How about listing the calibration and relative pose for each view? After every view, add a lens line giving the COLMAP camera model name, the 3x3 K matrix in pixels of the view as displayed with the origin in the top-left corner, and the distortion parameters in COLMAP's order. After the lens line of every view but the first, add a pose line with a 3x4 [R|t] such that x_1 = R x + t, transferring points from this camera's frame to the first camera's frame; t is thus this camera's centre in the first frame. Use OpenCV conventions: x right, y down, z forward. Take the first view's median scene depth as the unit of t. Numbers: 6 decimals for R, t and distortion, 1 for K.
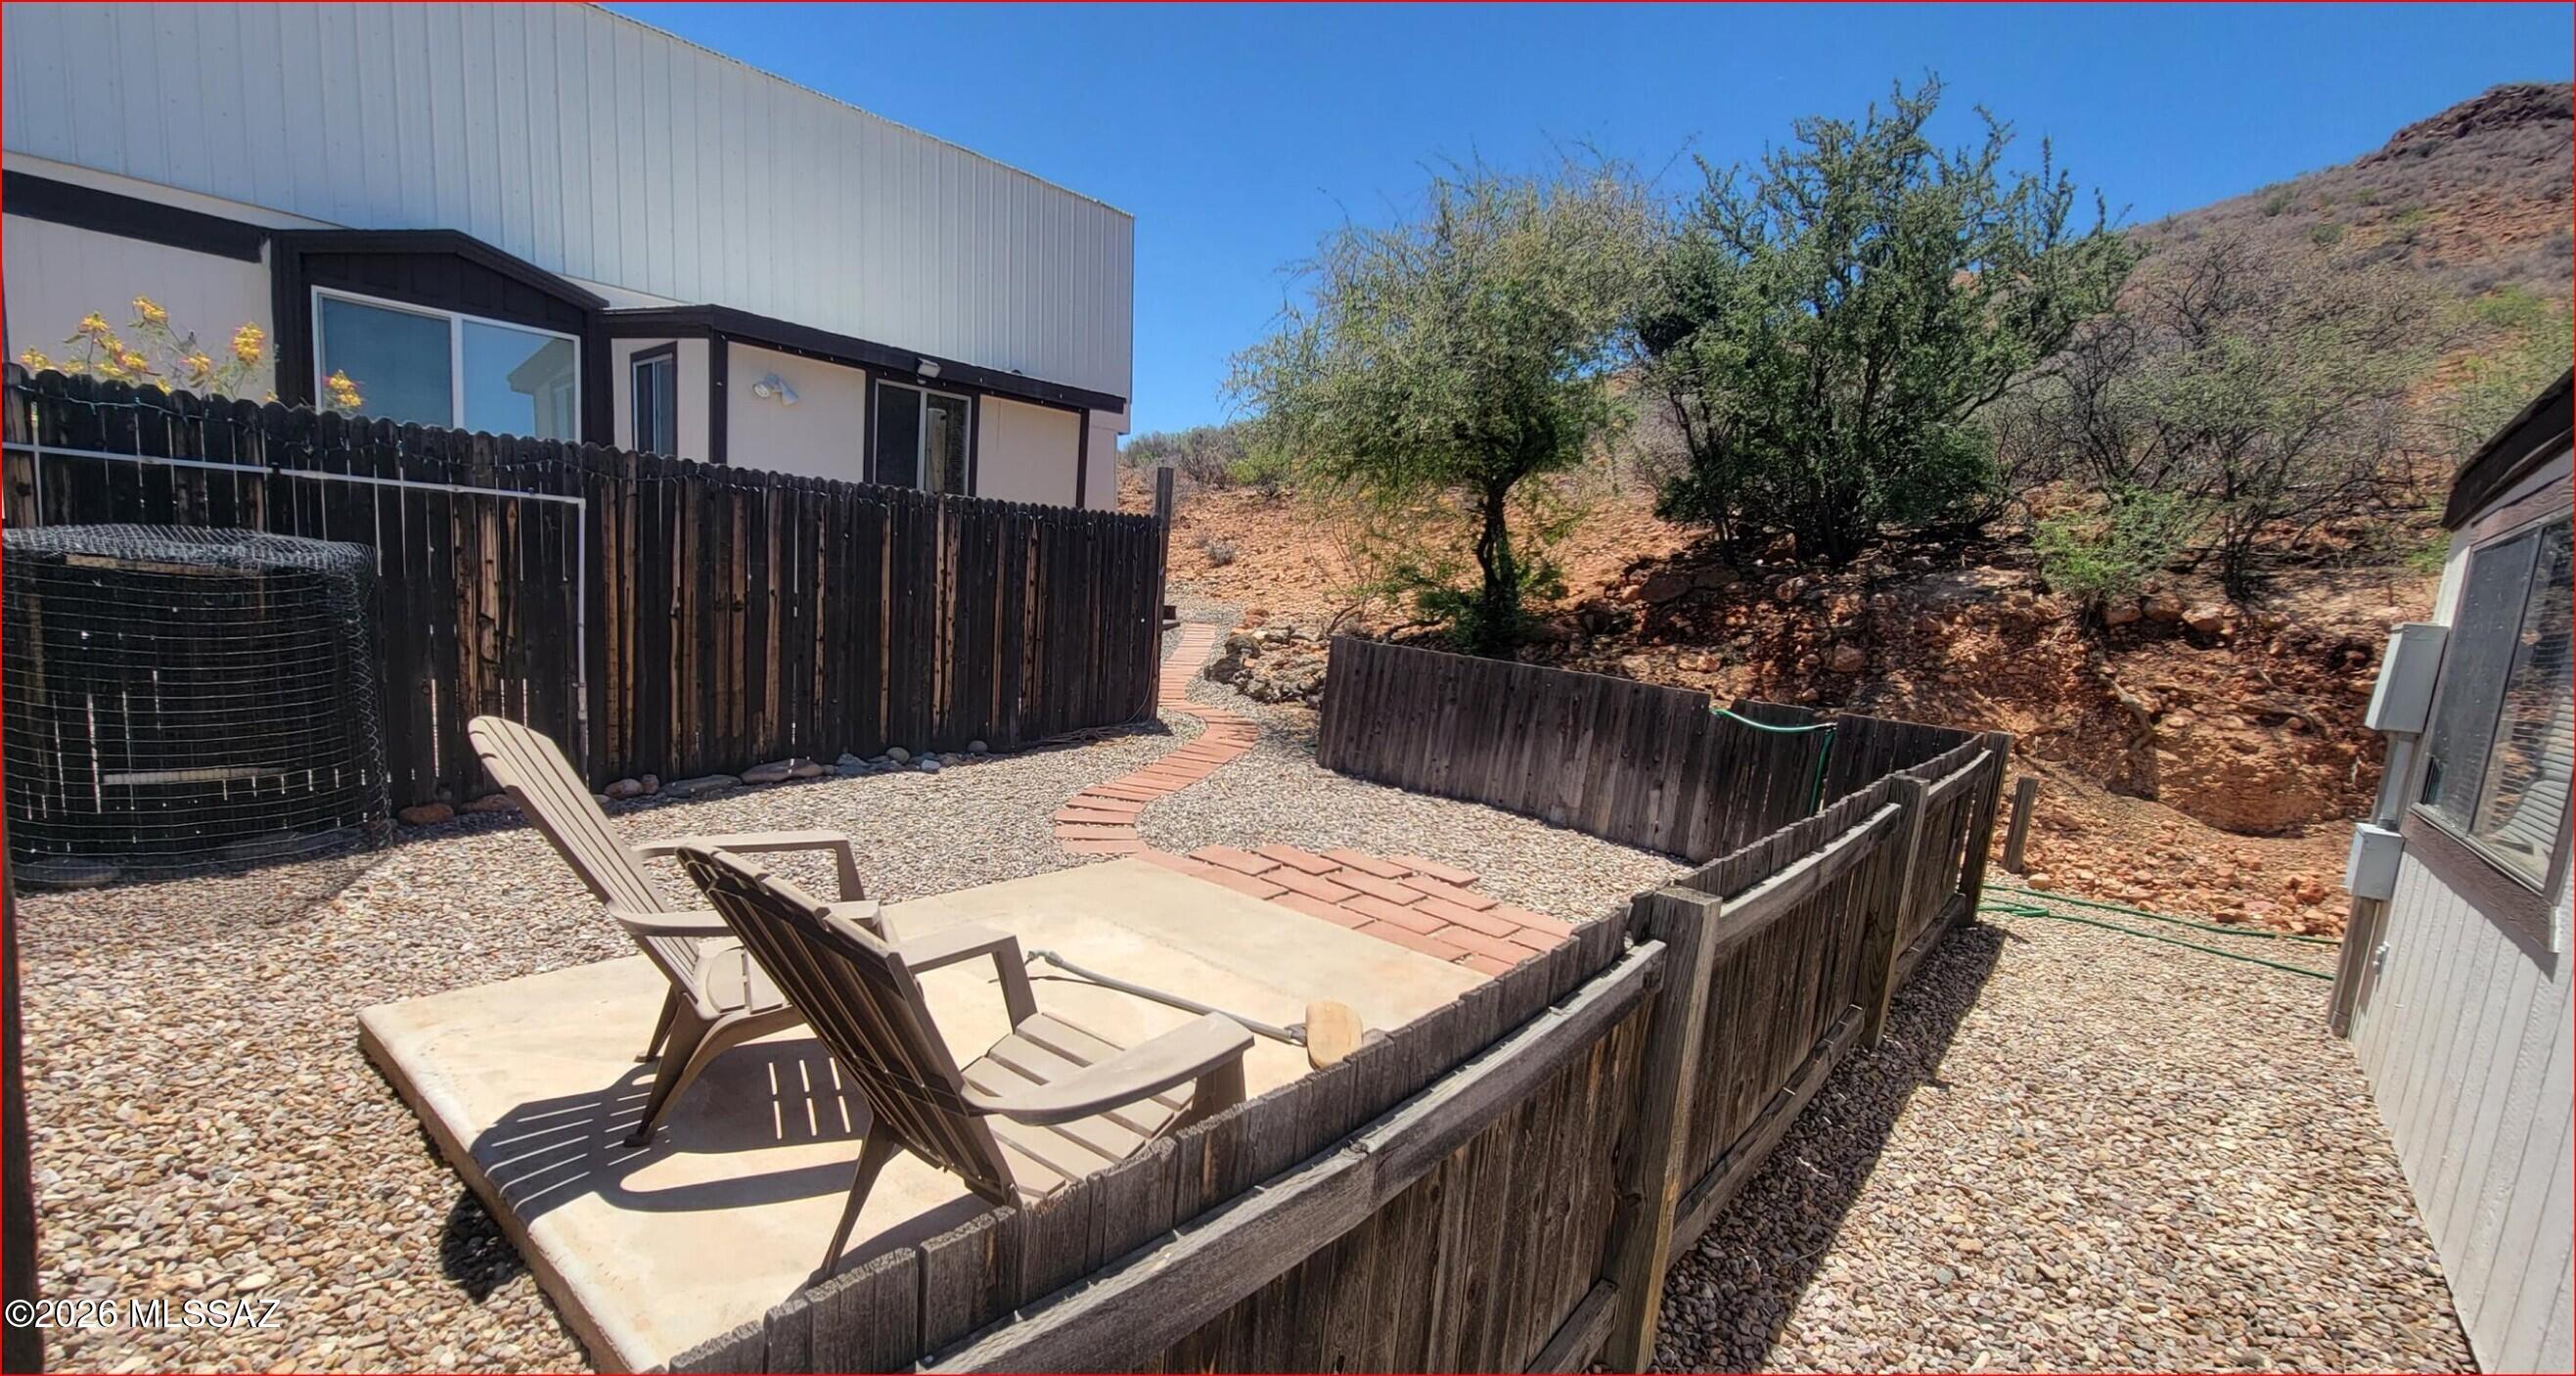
lens RADIAL K [[1120.3, 0, 1233.7], [0, 1120.3, 765.2], [0, 0, 1]] dist [-0.001087, -0.000297]
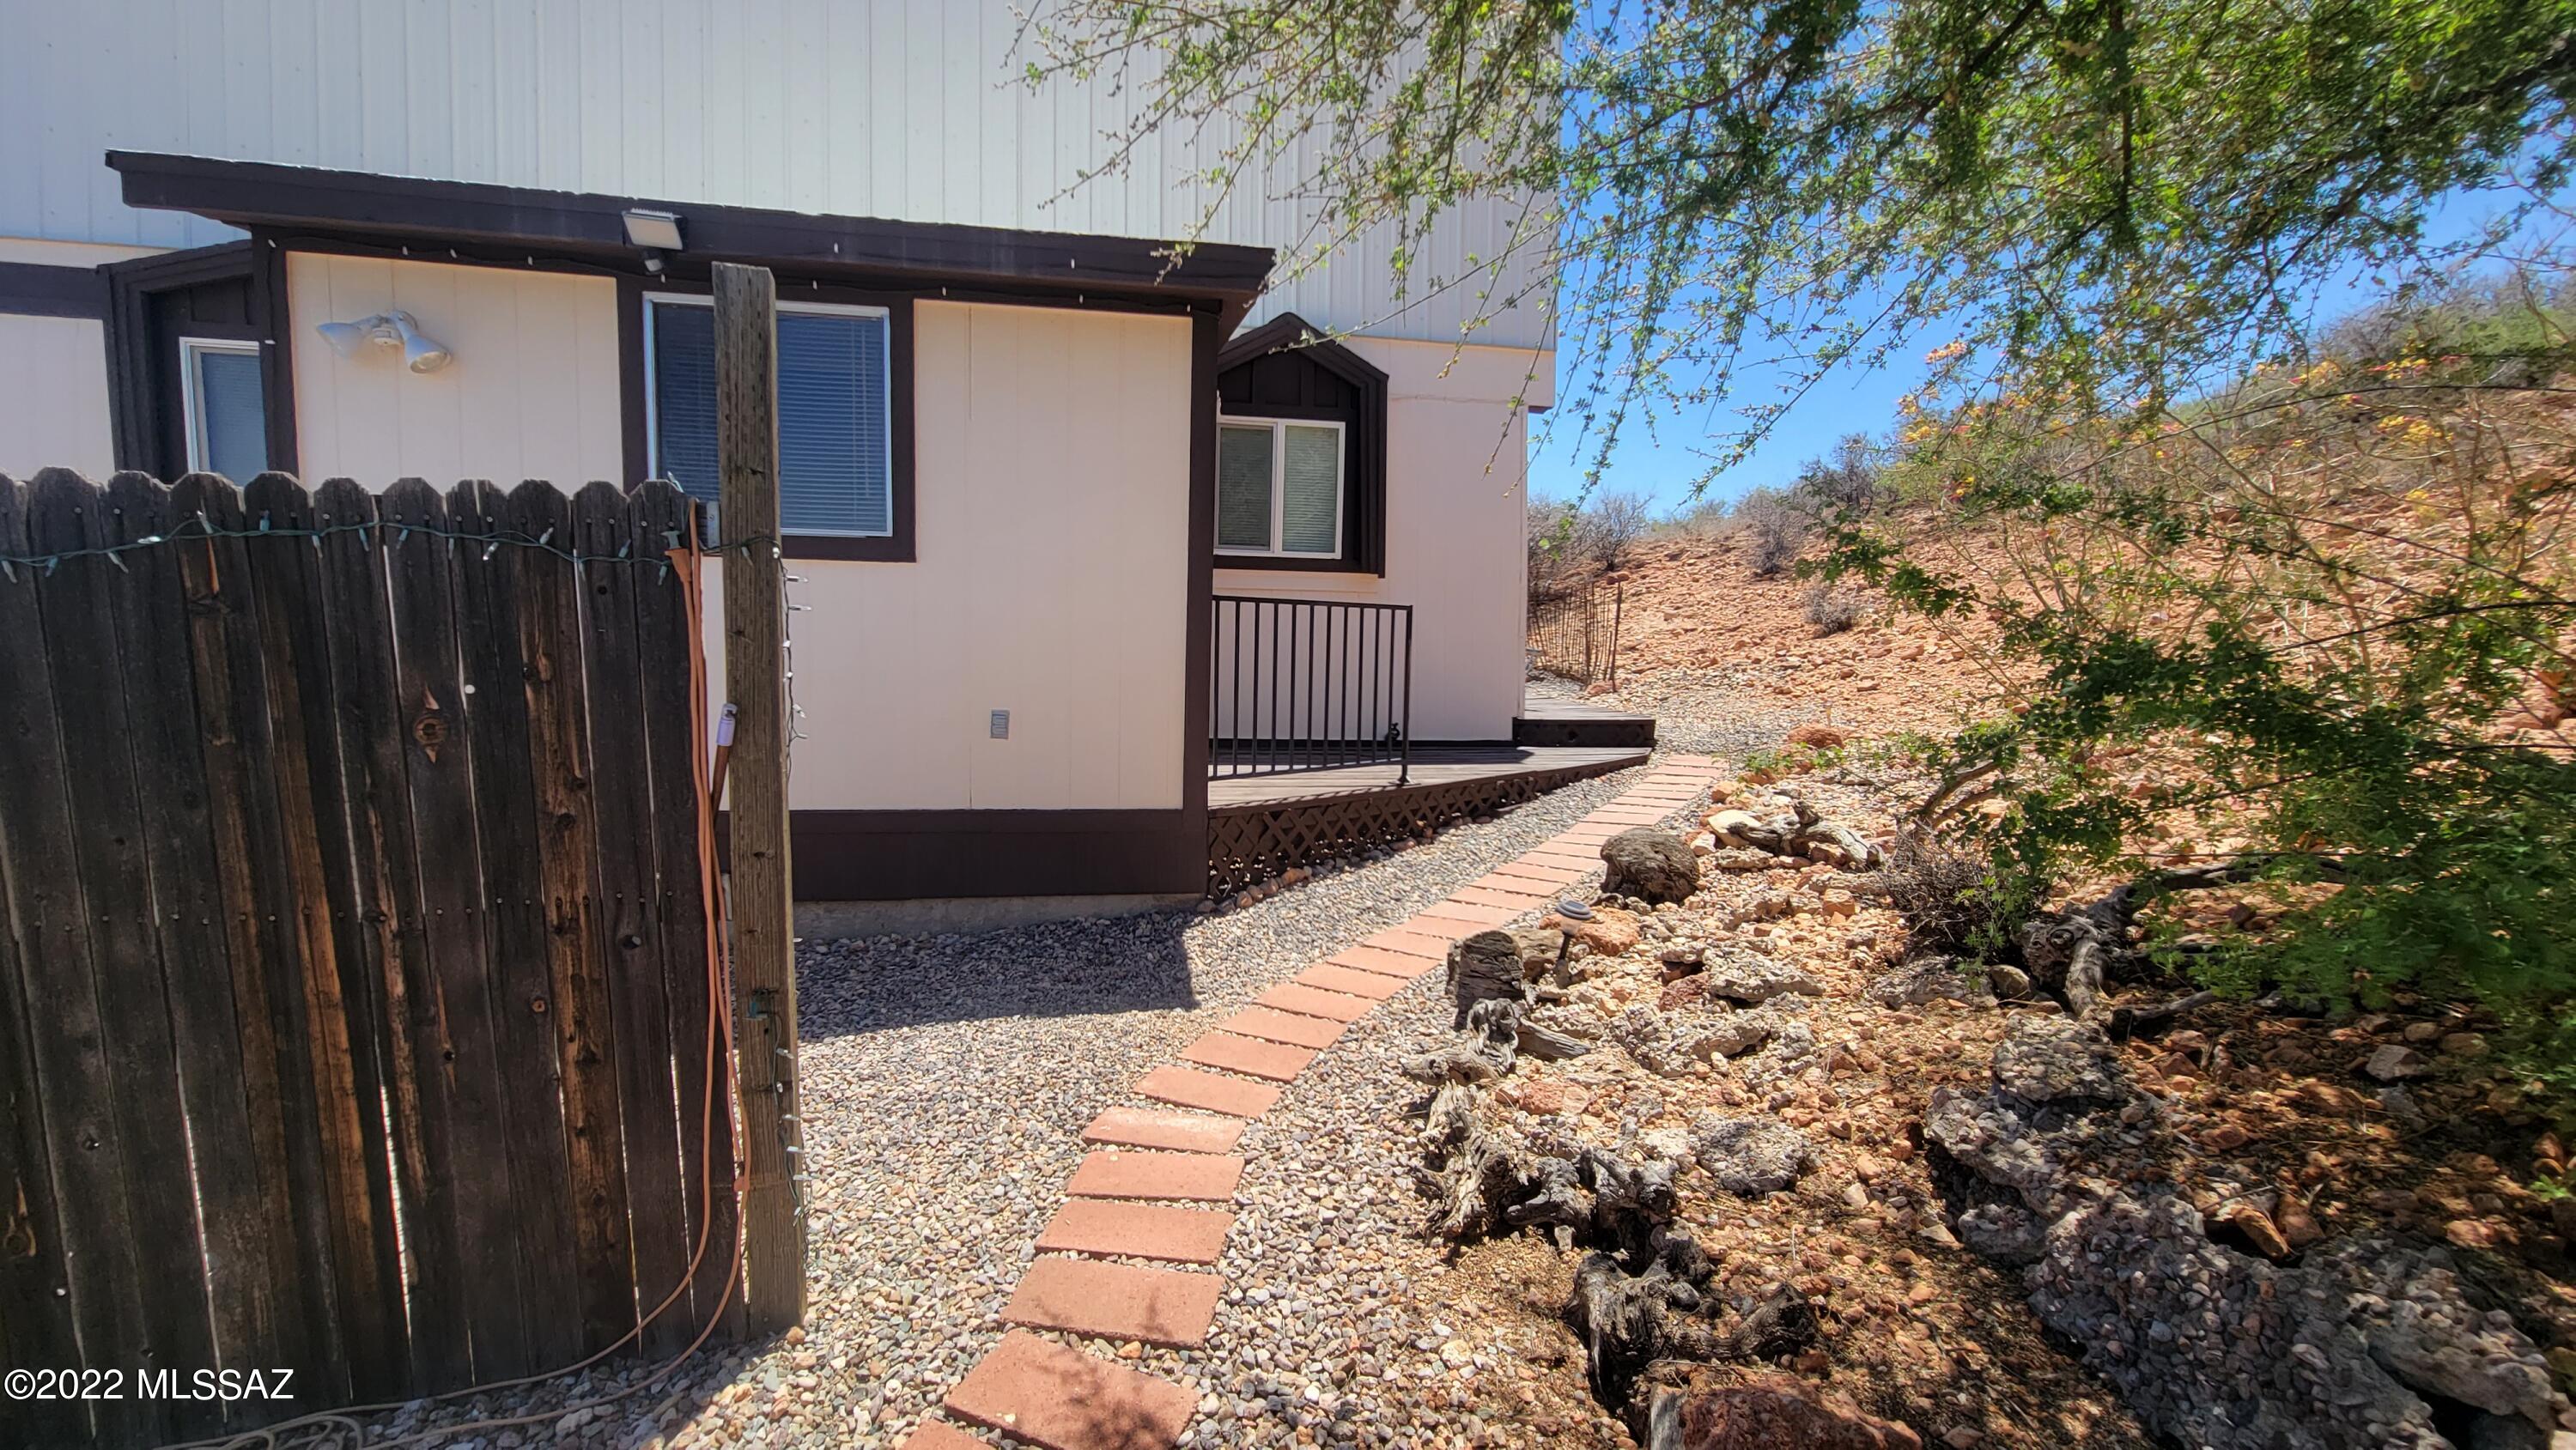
lens RADIAL K [[1064.4, 0, 1291.1], [0, 1064.4, 737.9], [0, 0, 1]] dist [-0.000066, 0.000102]
pose [[0.814888, 0.002115, -0.579614, 0.210677], [-0.051429, 0.996313, -0.068668, -0.210180], [0.577332, 0.085766, 0.811993, 1.156679]]
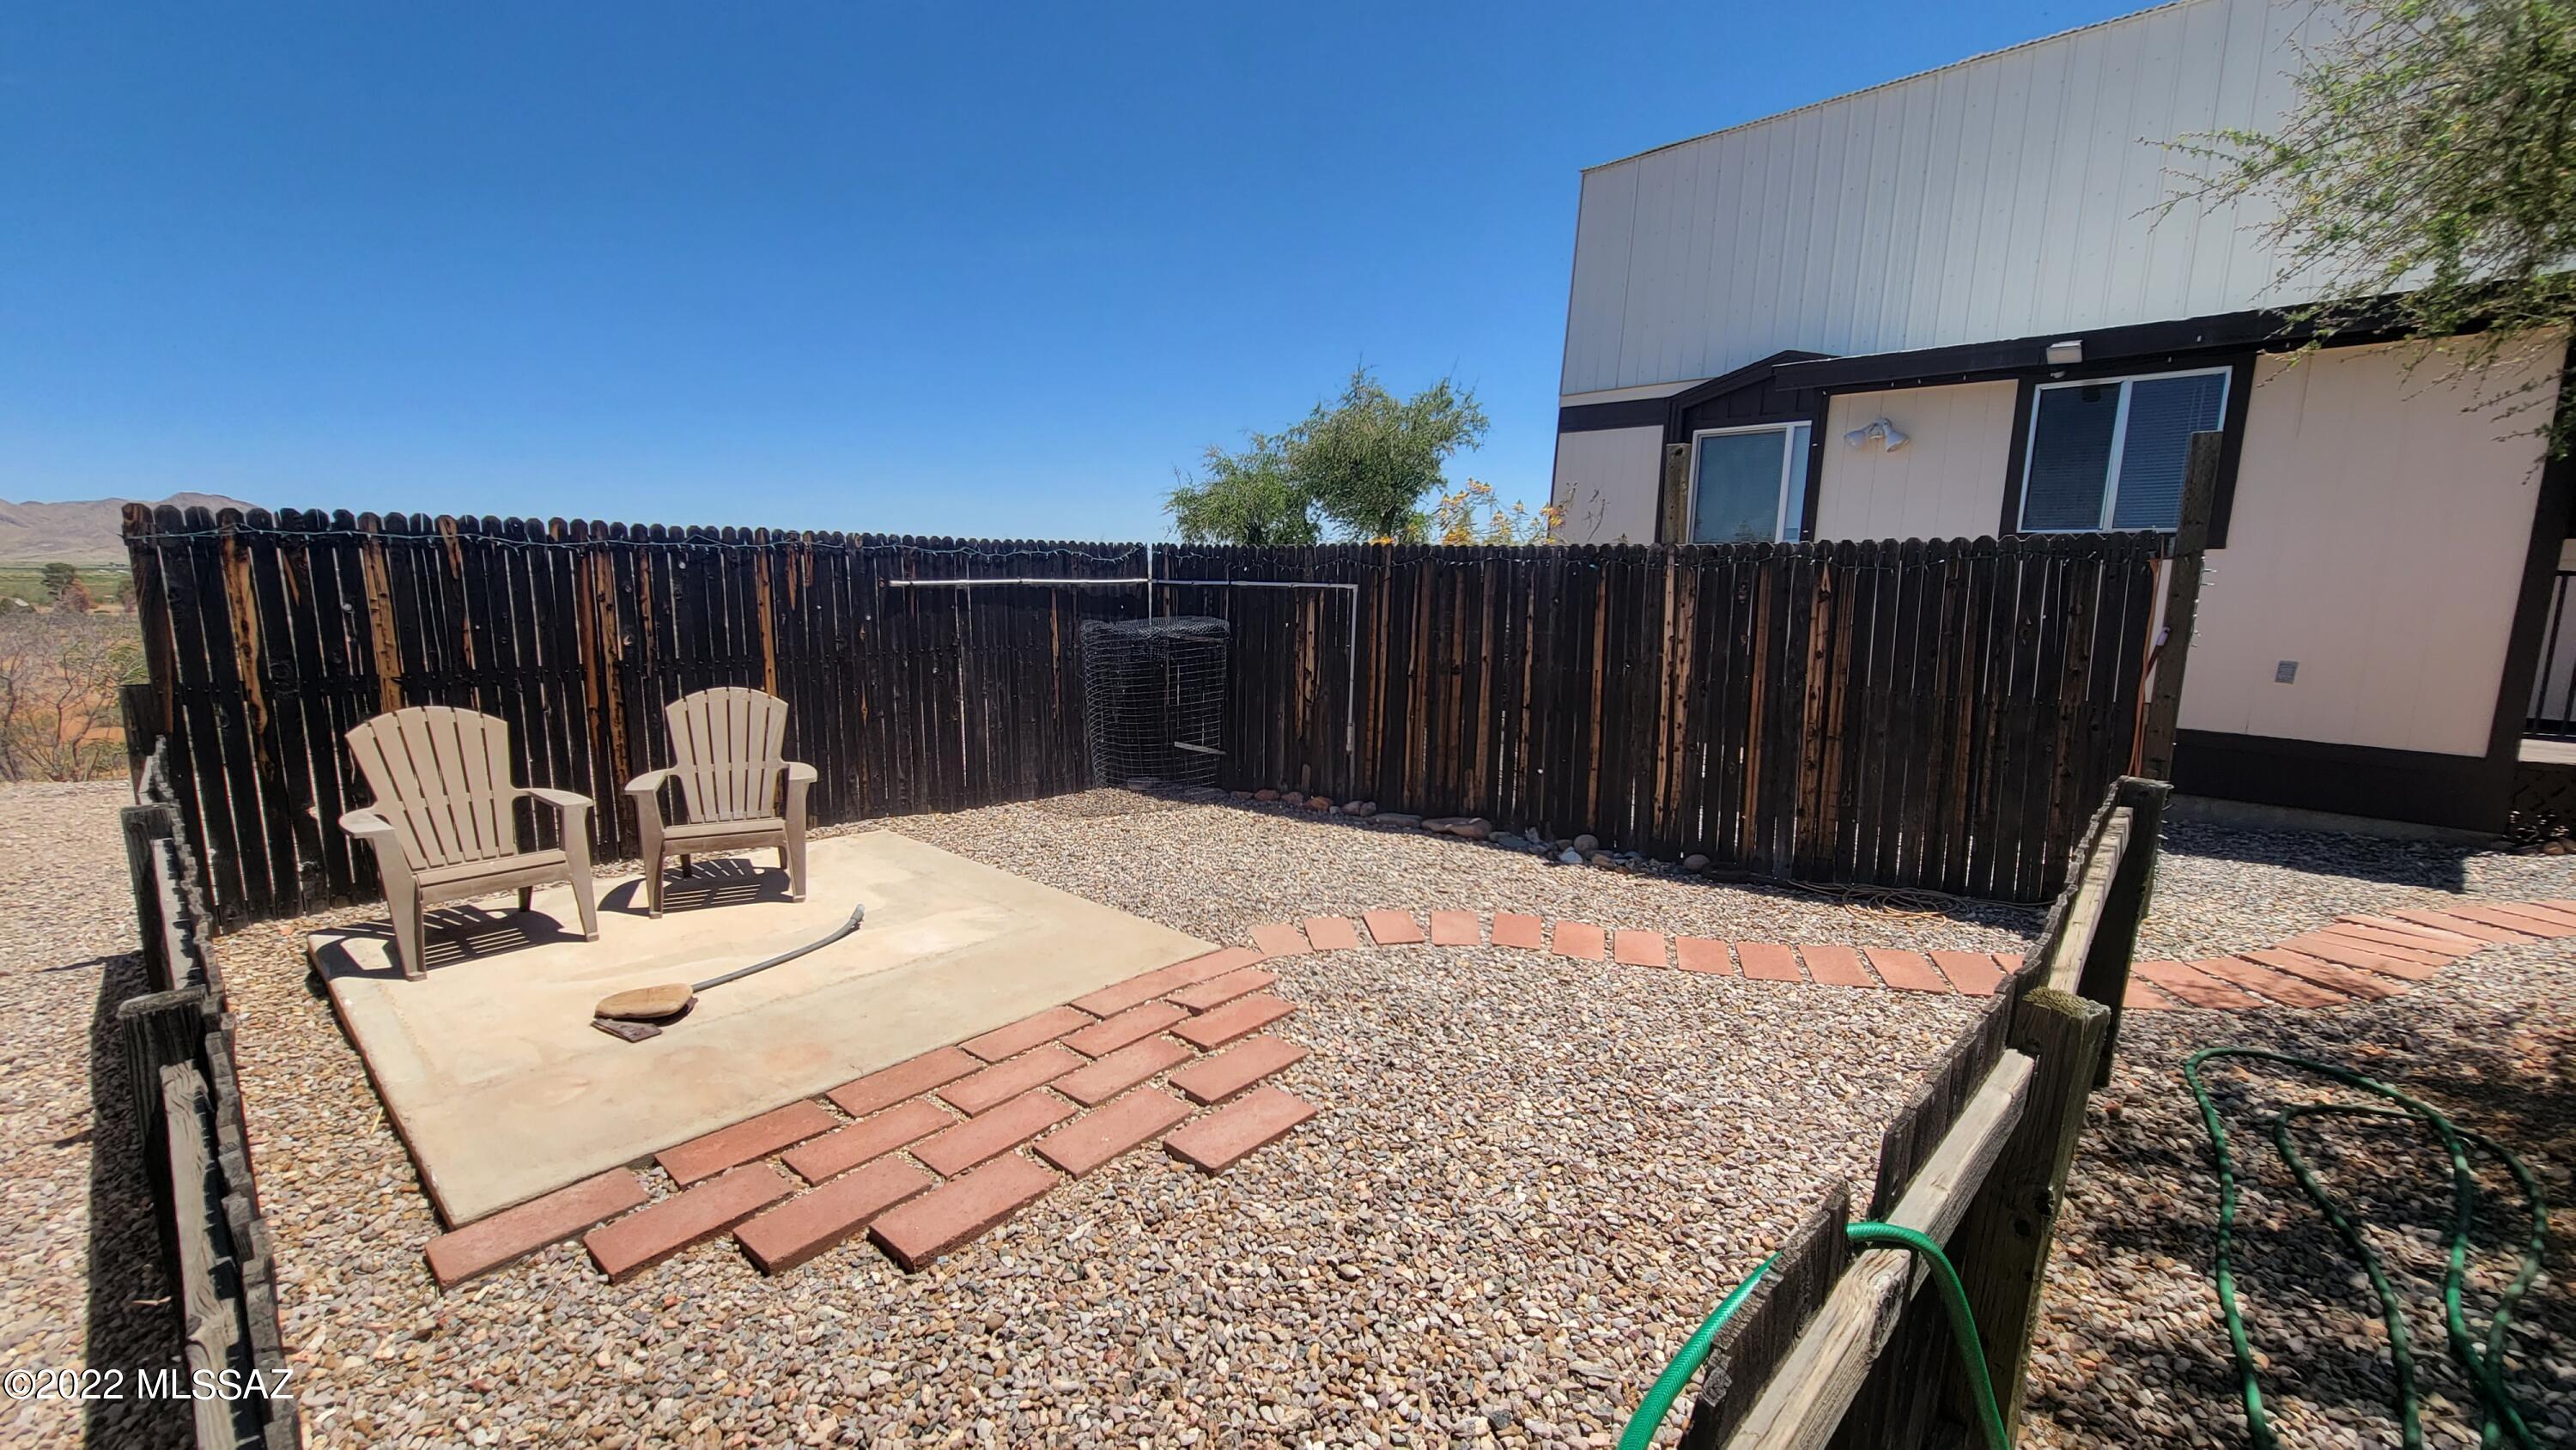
lens RADIAL K [[1064.4, 0, 1279.7], [0, 1064.4, 735.2], [0, 0, 1]] dist [-0.000066, 0.000102]
pose [[-0.035434, 0.072896, -0.996710, 0.575285], [-0.183500, 0.979905, 0.078191, -0.121499], [0.982381, 0.185666, -0.021346, 0.811617]]
